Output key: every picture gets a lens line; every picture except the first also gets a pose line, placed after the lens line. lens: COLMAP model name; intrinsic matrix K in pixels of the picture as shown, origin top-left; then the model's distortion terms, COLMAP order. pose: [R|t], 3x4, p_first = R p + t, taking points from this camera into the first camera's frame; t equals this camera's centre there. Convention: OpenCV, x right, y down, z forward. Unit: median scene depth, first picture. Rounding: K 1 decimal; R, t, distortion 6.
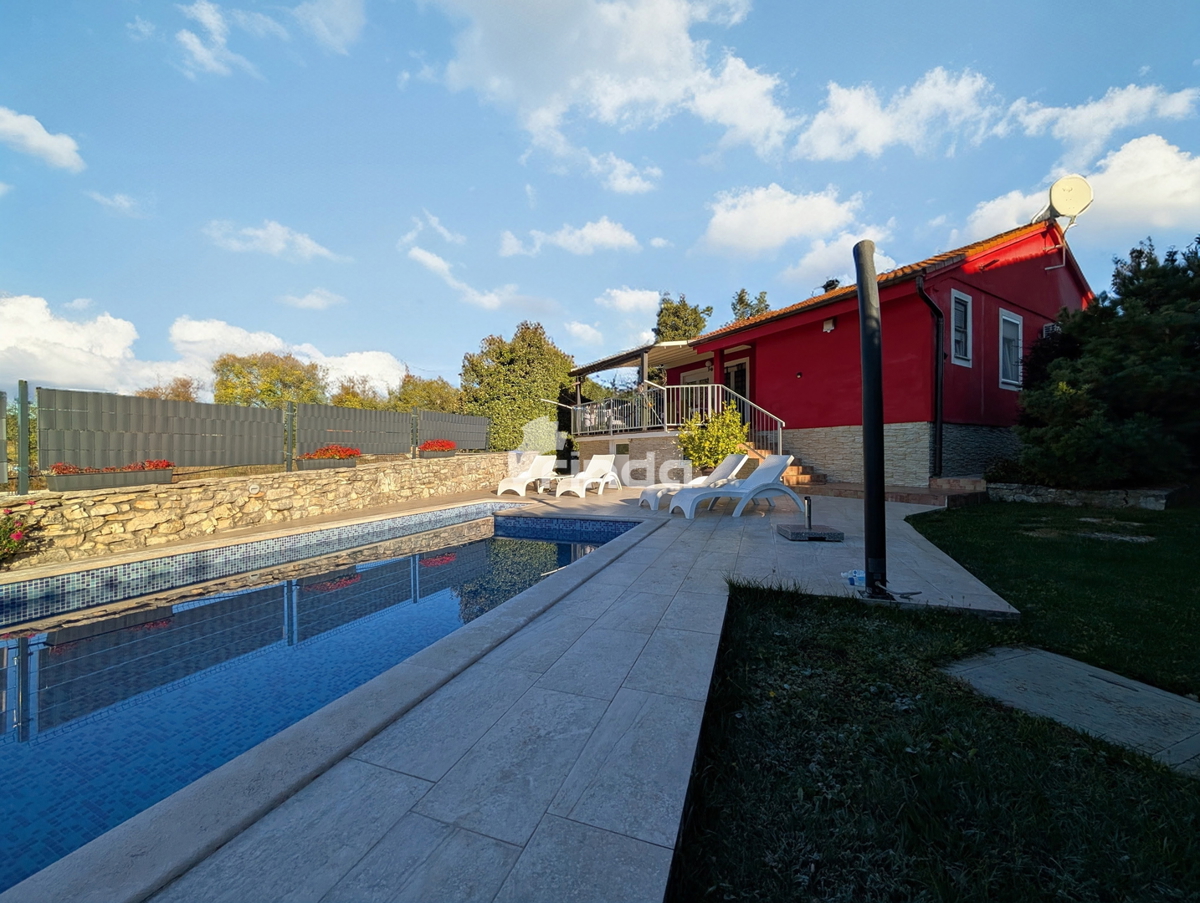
lens RADIAL K [[452.3, 0, 601.9], [0, 452.3, 454.0], [0, 0, 1]] dist [-0.001264, 0.000266]
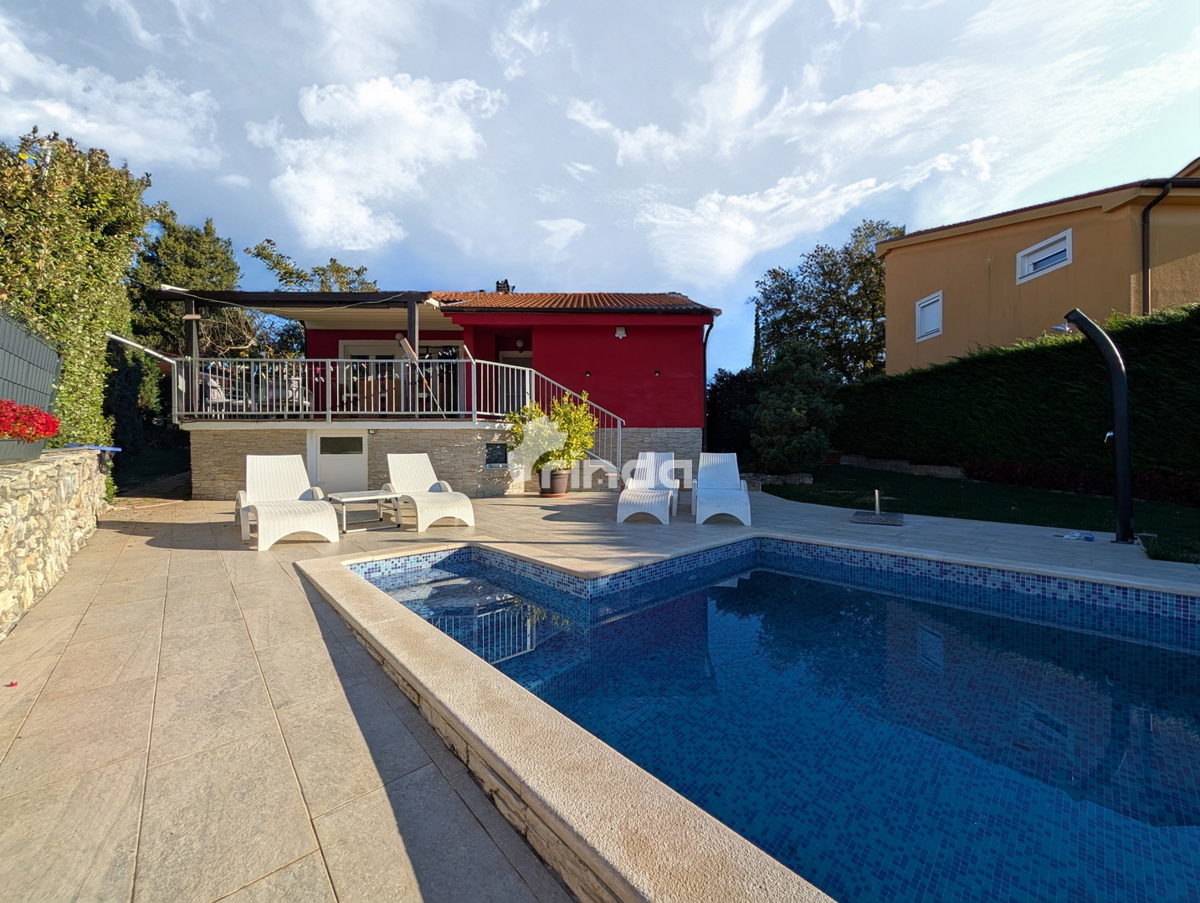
lens RADIAL K [[452.3, 0, 600.9], [0, 452.3, 453.1], [0, 0, 1]] dist [-0.001264, 0.000266]
pose [[0.468475, 0.000070, 0.883477, -0.413360], [0.002051, 0.999997, -0.001166, 0.001776], [-0.883474, 0.002358, 0.468473, 0.485173]]
